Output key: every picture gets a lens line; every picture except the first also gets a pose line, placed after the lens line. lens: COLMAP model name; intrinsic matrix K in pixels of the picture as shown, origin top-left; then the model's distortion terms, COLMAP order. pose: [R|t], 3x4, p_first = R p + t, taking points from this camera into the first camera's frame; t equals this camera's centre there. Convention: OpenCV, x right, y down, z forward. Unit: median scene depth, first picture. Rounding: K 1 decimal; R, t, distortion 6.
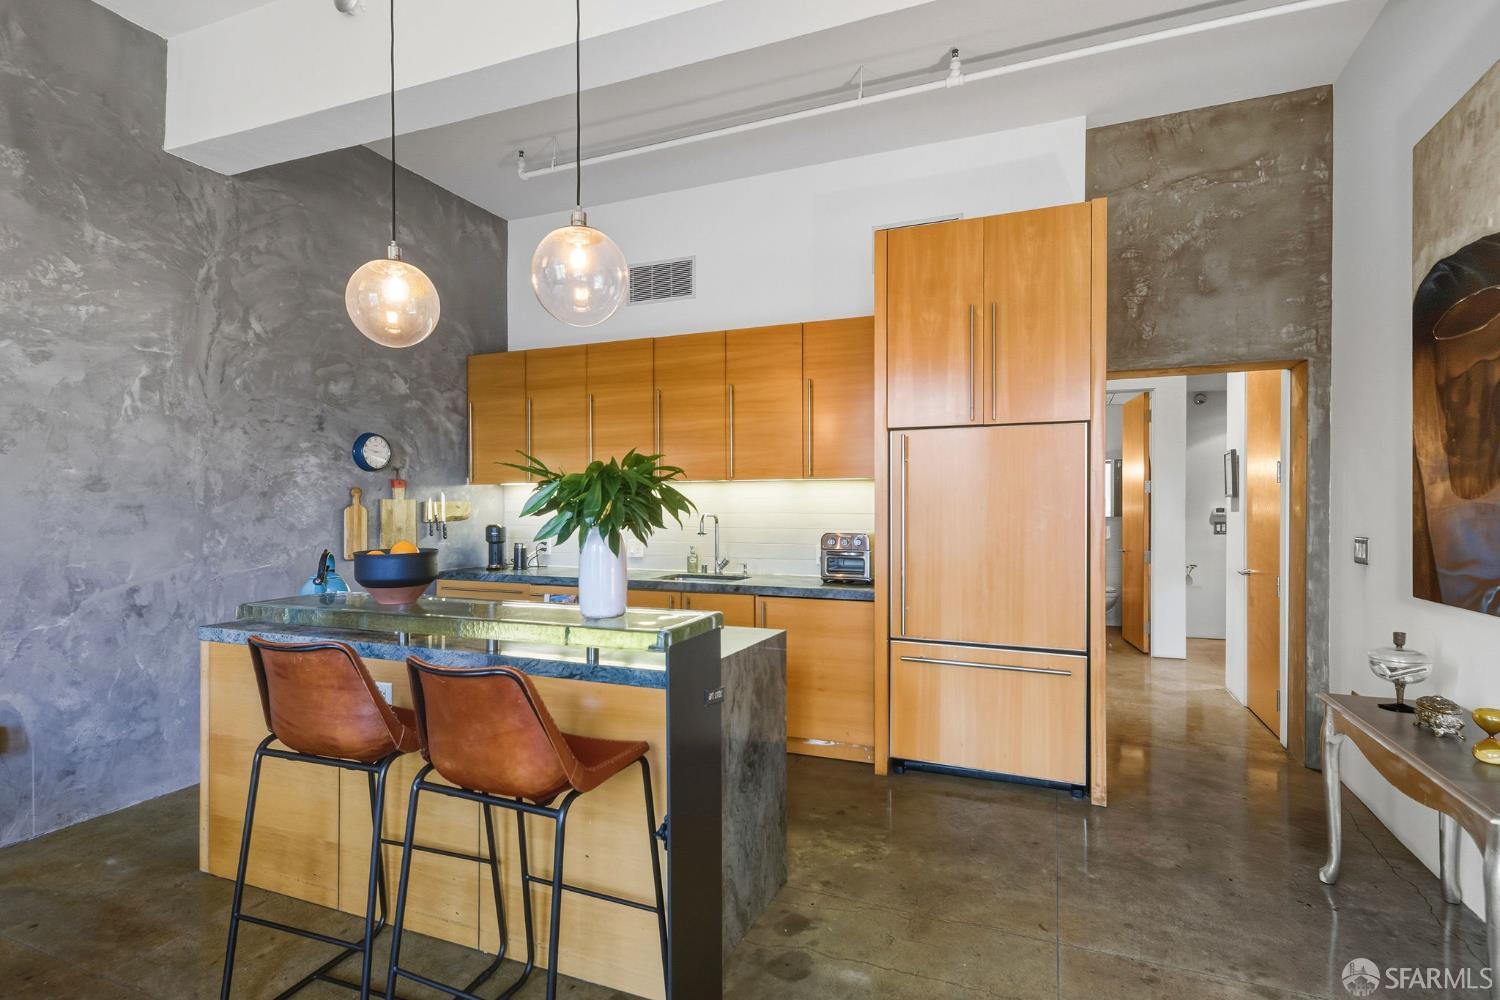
lens RADIAL K [[755.8, 0, 747.0], [0, 755.8, 509.0], [0, 0, 1]] dist [0.002771, 0.000467]
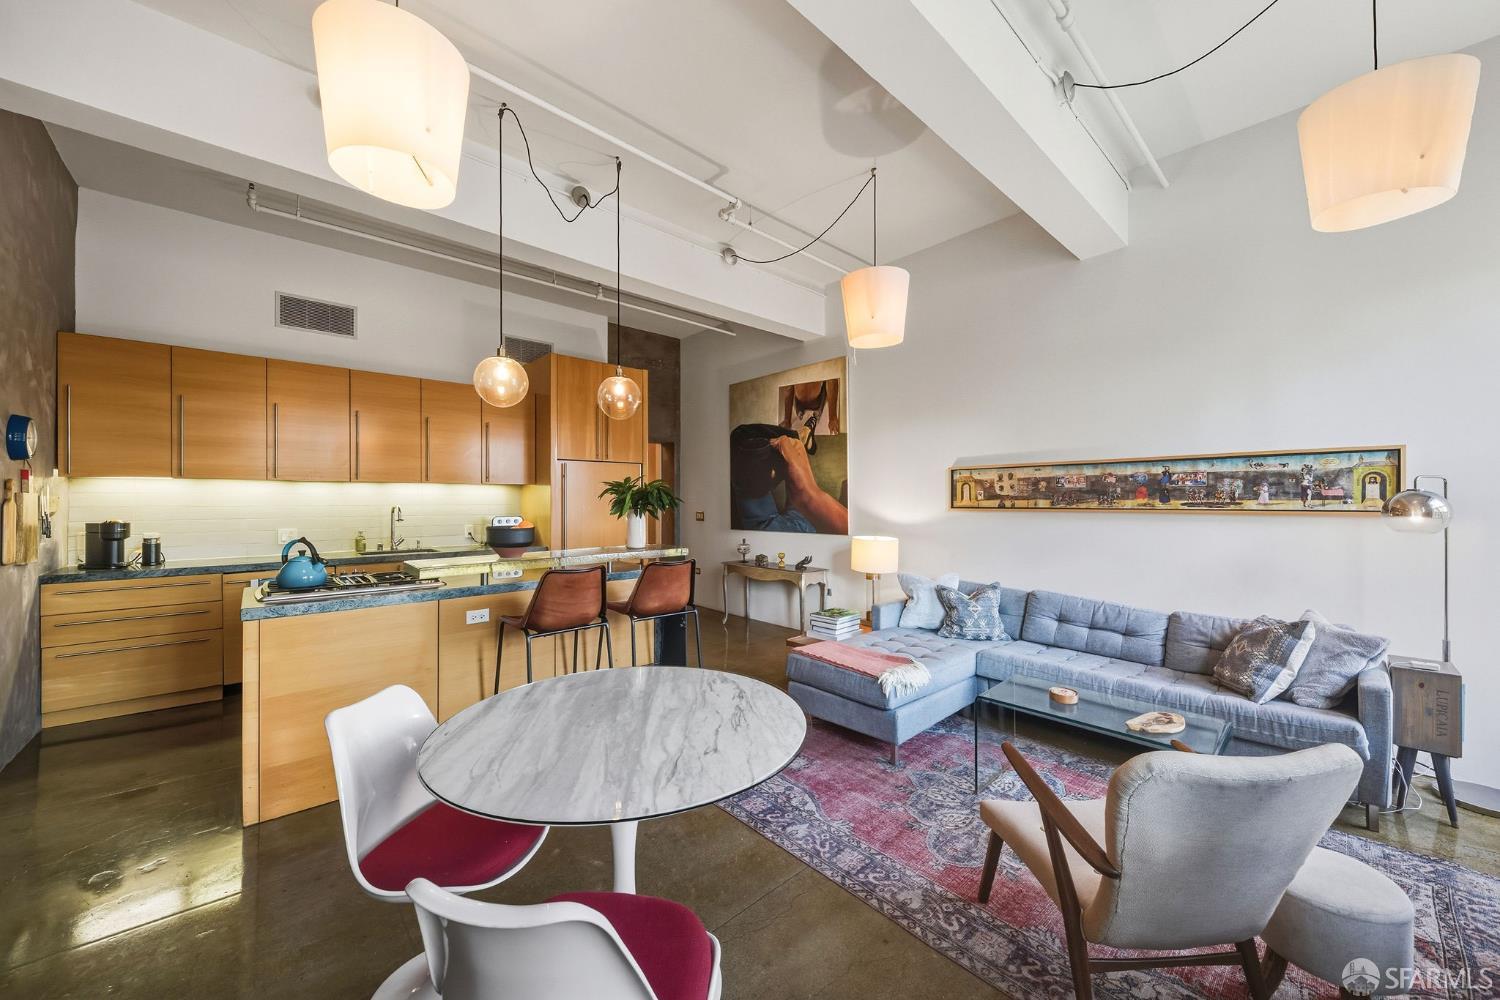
lens RADIAL K [[537.3, 0, 753.3], [0, 537.3, 501.5], [0, 0, 1]] dist [0.012045, -0.006602]
pose [[0.415206, -0.002808, 0.909723, -0.679430], [0.002954, 0.999994, 0.001739, -0.001676], [-0.909723, 0.001965, 0.415212, -0.000479]]
